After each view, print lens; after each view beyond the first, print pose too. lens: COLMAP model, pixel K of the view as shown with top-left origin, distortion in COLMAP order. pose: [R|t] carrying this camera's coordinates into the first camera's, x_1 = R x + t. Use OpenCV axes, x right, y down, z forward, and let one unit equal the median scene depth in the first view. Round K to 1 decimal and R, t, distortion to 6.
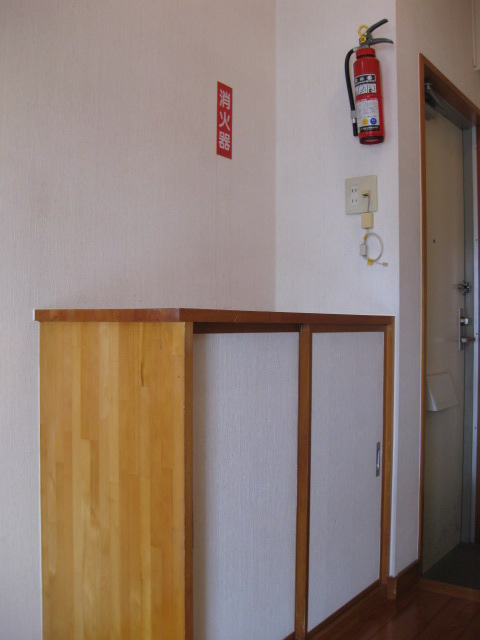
lens RADIAL K [[664.3, 0, 240.5], [0, 664.3, 320.7], [0, 0, 1]] dist [-0.161018, 0.000000]
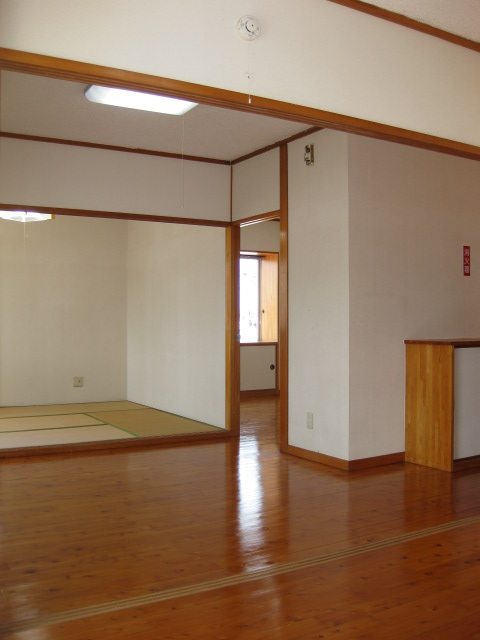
lens RADIAL K [[664.3, 0, 235.7], [0, 664.3, 320.4], [0, 0, 1]] dist [-0.161018, 0.000000]
pose [[0.917754, -0.010037, -0.397021, 0.217800], [0.013216, 0.999899, 0.005271, -0.148297], [0.396928, -0.010085, 0.917794, -2.400744]]
